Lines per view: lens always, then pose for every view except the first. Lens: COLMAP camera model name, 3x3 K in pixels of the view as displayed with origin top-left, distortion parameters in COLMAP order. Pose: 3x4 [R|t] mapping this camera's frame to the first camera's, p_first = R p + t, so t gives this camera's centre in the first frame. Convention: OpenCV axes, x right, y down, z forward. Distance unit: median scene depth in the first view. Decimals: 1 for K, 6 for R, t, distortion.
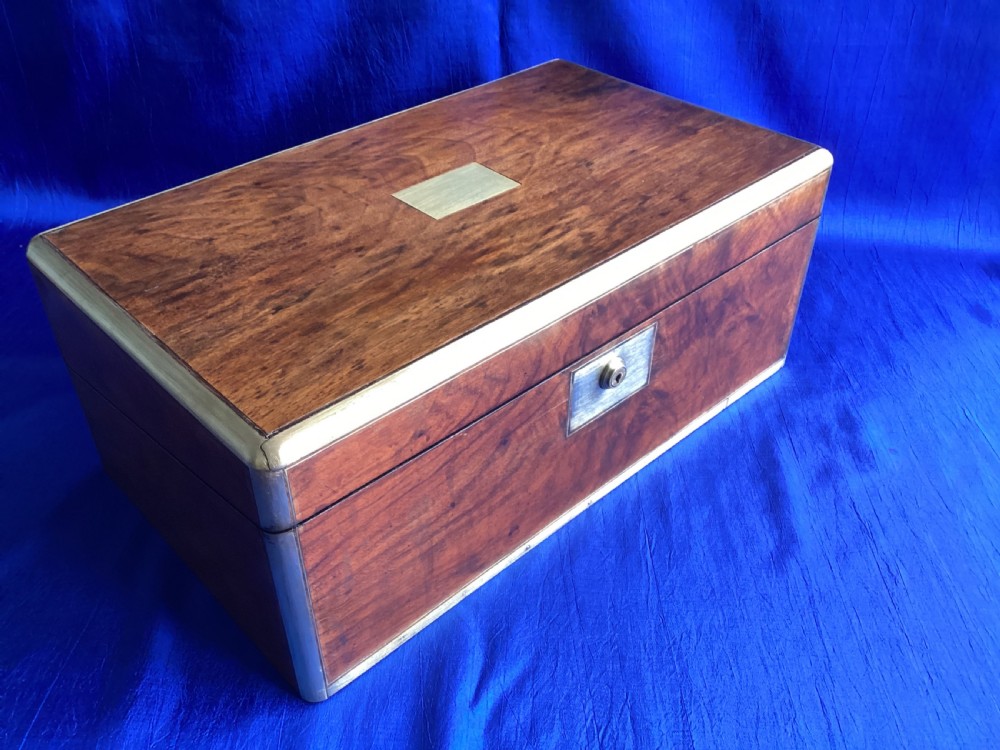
lens RADIAL K [[909.9, 0, 500.0], [0, 909.9, 375.0], [0, 0, 1]] dist [0.132988, -0.306417]
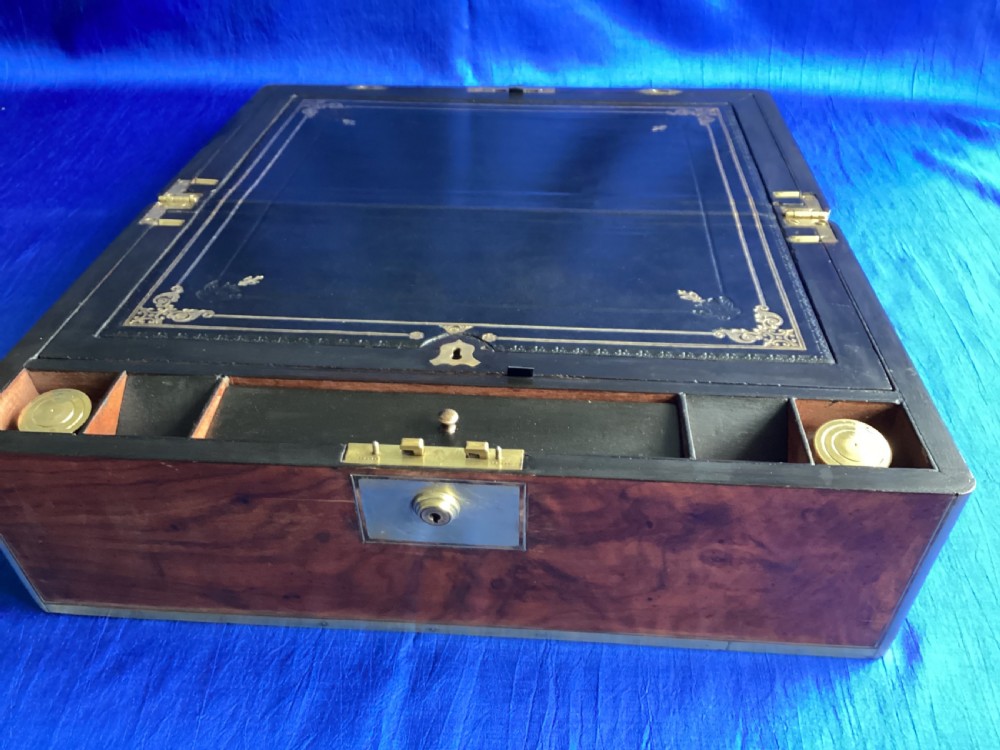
lens RADIAL K [[909.9, 0, 500.0], [0, 909.9, 375.0], [0, 0, 1]] dist [0.132988, -0.306417]
pose [[0.681467, 0.497675, -0.536584, 0.515957], [-0.433569, 0.865214, 0.251839, -0.312578], [0.589594, 0.061026, 0.805391, 0.436164]]
